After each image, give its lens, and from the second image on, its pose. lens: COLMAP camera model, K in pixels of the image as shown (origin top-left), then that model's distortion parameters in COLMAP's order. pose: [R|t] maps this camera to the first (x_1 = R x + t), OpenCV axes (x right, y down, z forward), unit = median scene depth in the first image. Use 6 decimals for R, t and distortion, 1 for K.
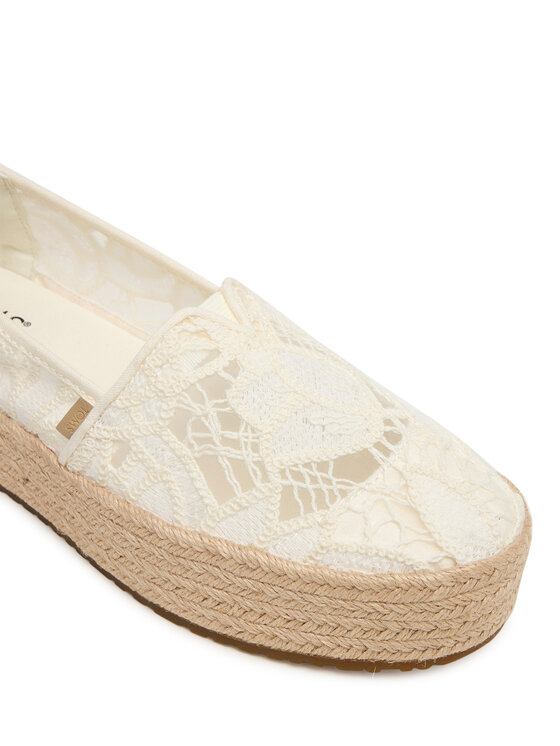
lens RADIAL K [[1269.8, 0, 285.4], [0, 1269.8, 373.1], [0, 0, 1]] dist [-0.010372, 0.000000]
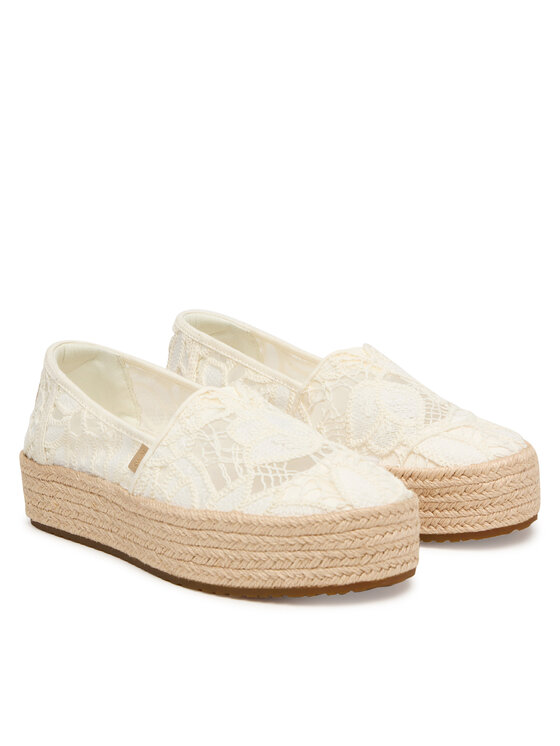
lens RADIAL K [[1677.2, 0, 278.0], [0, 1677.2, 372.9], [0, 0, 1]] dist [0.090137, 0.000000]
pose [[0.978678, -0.044078, -0.200614, 0.454513], [-0.042155, 0.912809, -0.406205, 0.824407], [0.201027, 0.406001, 0.891488, -0.936233]]
